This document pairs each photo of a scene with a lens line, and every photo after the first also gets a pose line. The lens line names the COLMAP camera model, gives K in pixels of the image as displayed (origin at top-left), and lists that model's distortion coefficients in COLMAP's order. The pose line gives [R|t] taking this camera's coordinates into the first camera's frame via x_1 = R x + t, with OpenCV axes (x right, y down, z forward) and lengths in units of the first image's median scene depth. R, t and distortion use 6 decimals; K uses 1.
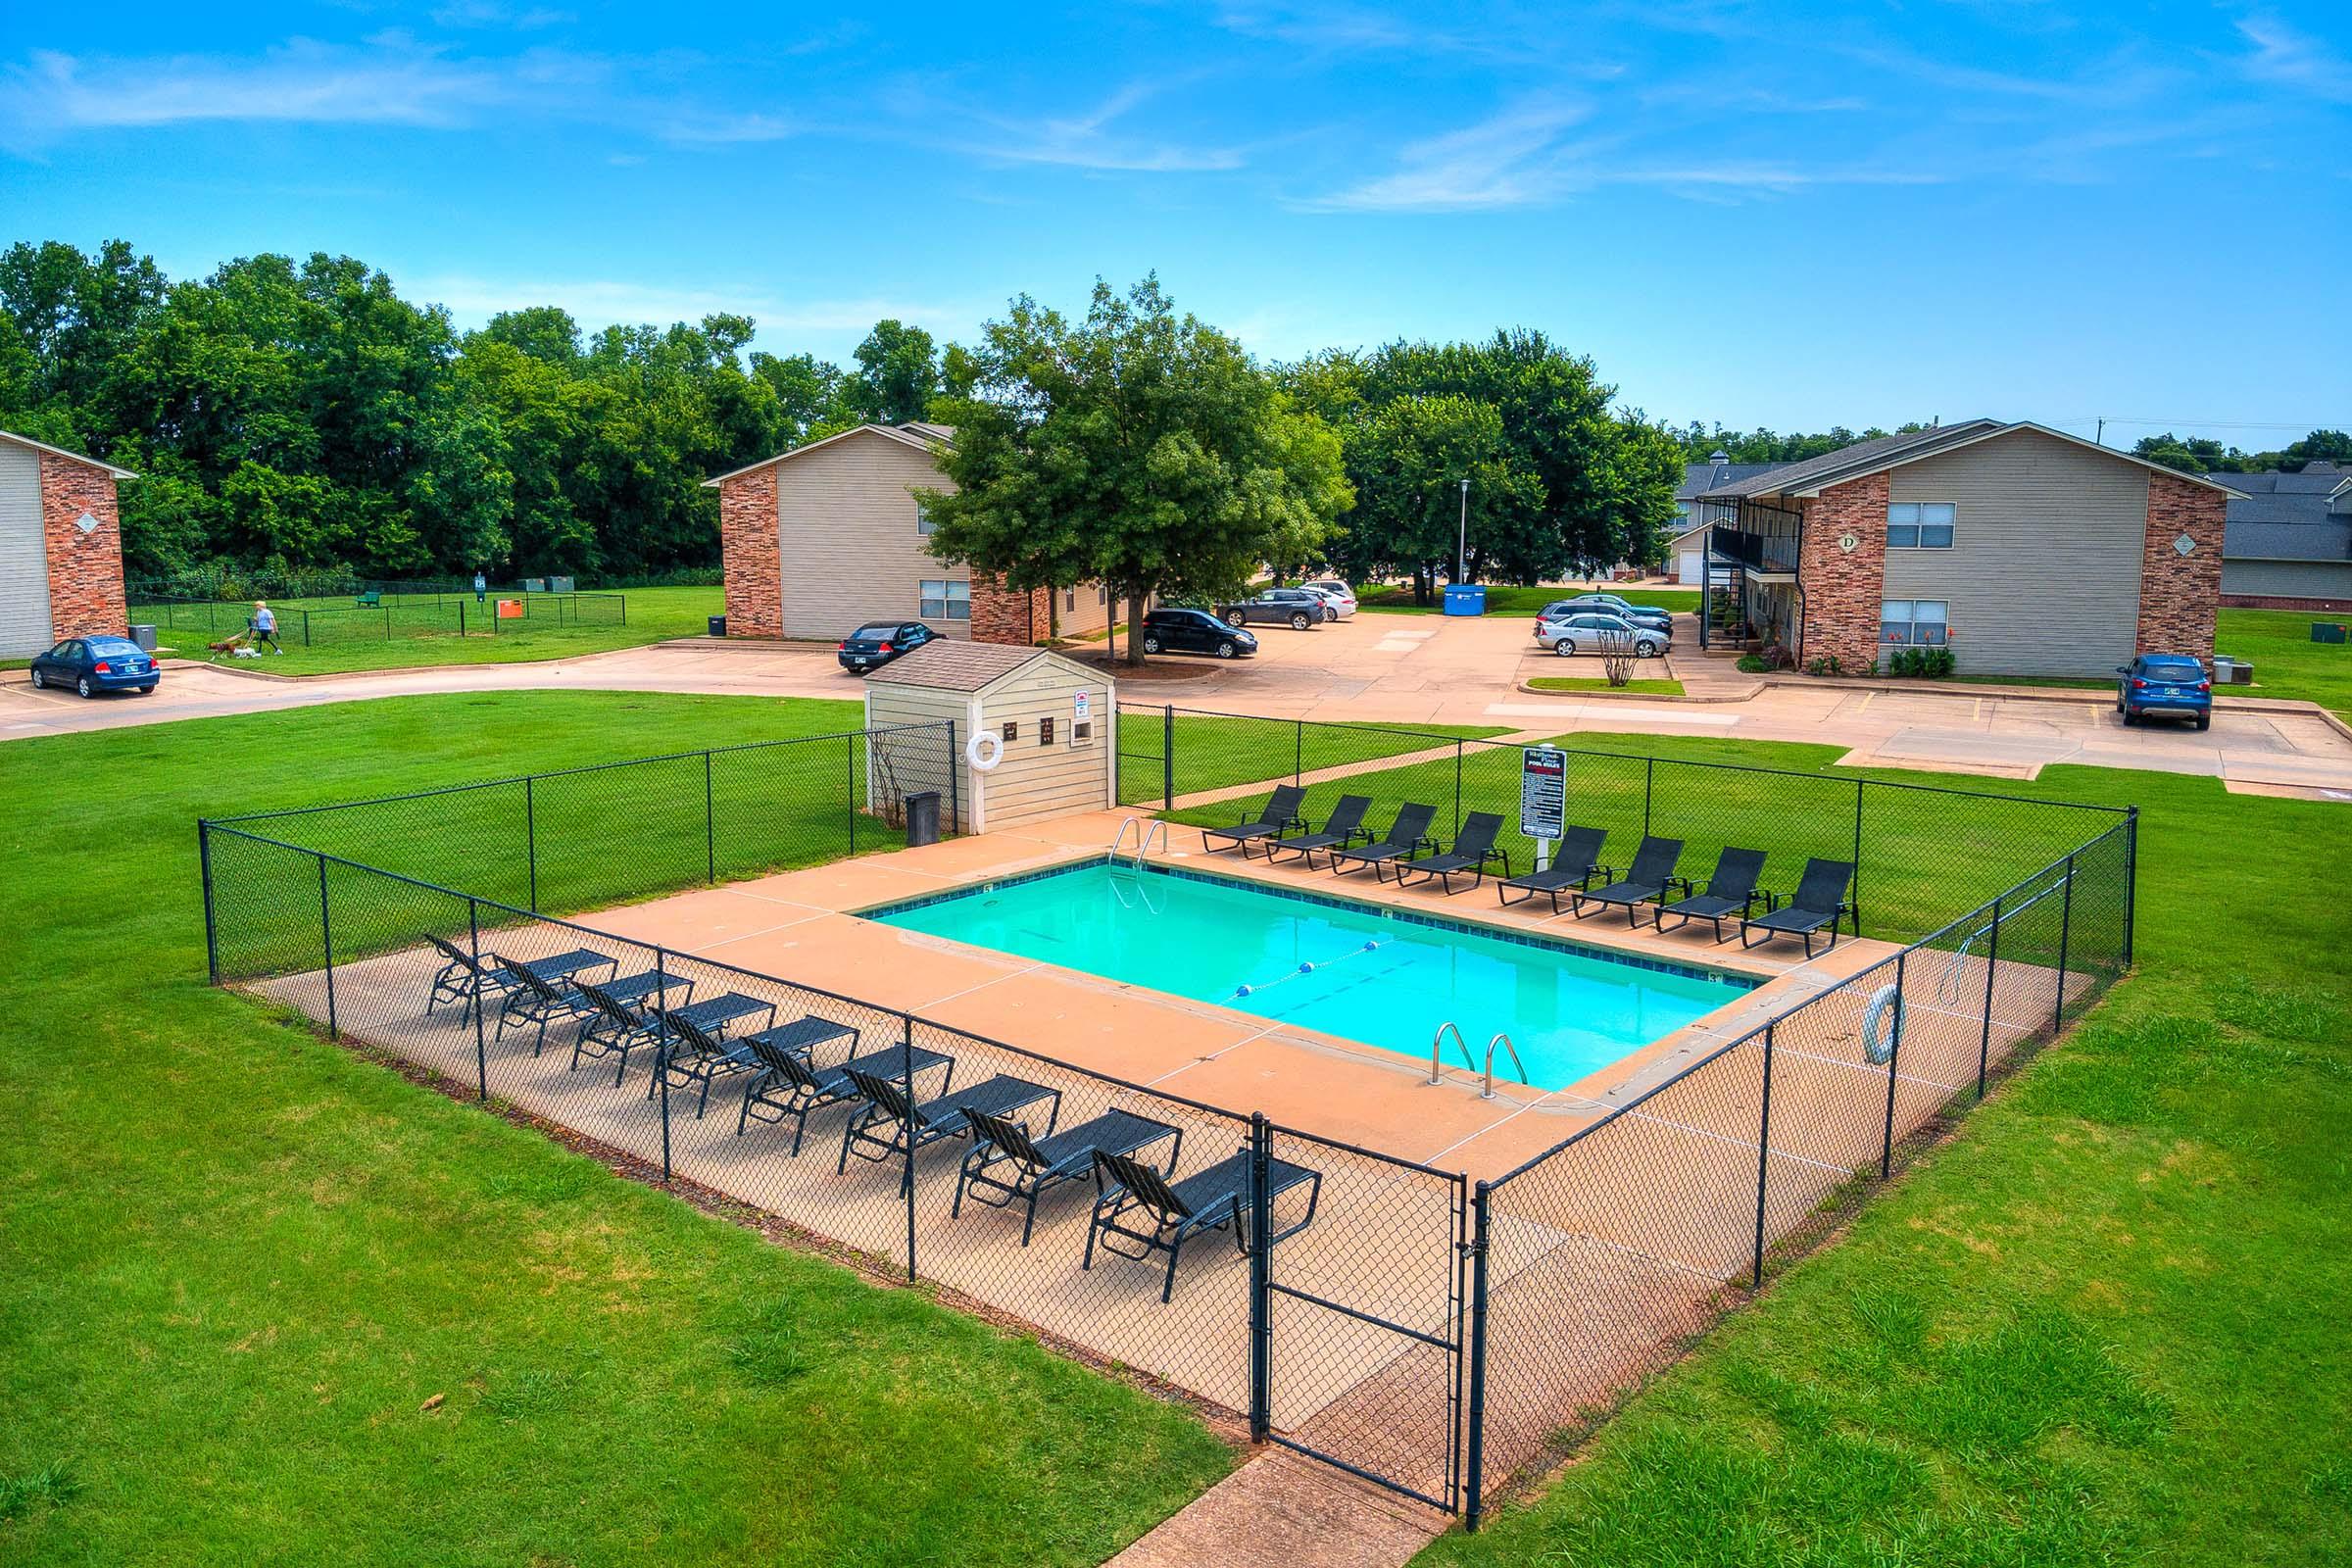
lens RADIAL K [[1751.9, 0, 1174.0], [0, 1751.9, 779.9], [0, 0, 1]] dist [-0.007936, -0.004881]
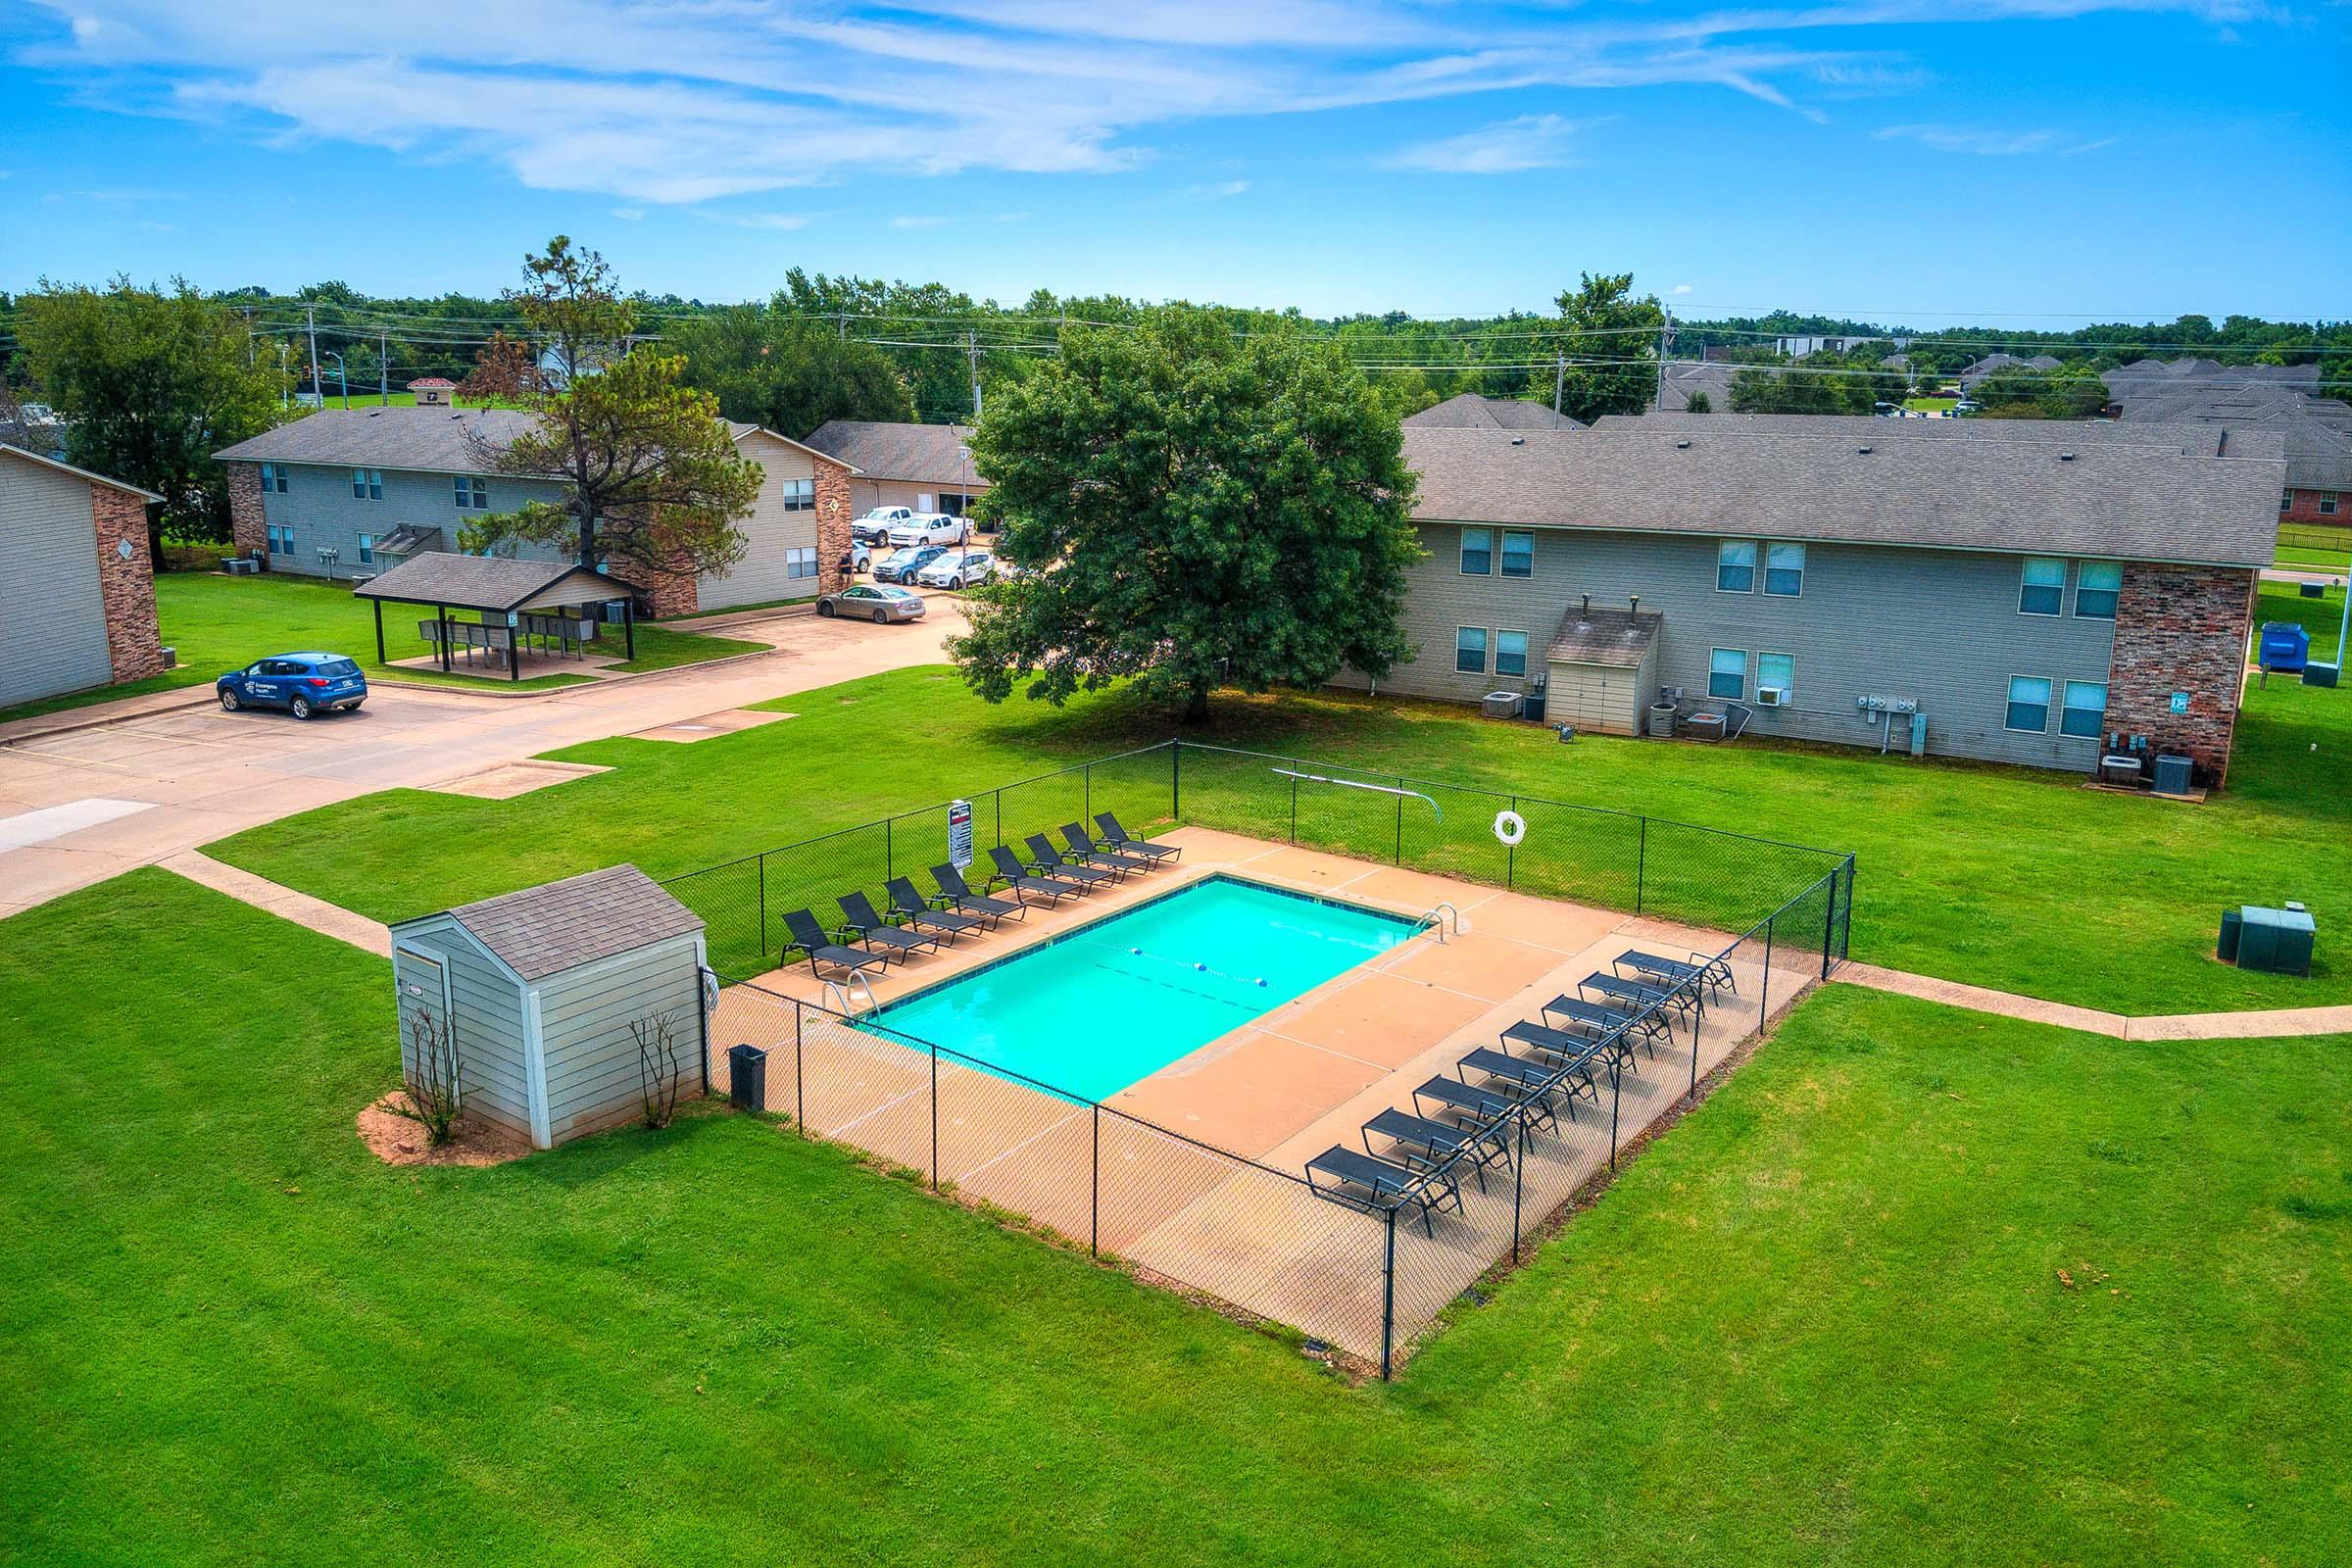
lens RADIAL K [[1751.9, 0, 1174.0], [0, 1751.9, 779.9], [0, 0, 1]] dist [-0.007936, -0.004881]
pose [[-0.051543, -0.244029, 0.968397, -0.624837], [0.160193, 0.955109, 0.249207, -0.196899], [-0.985739, 0.167976, -0.010137, 0.490309]]
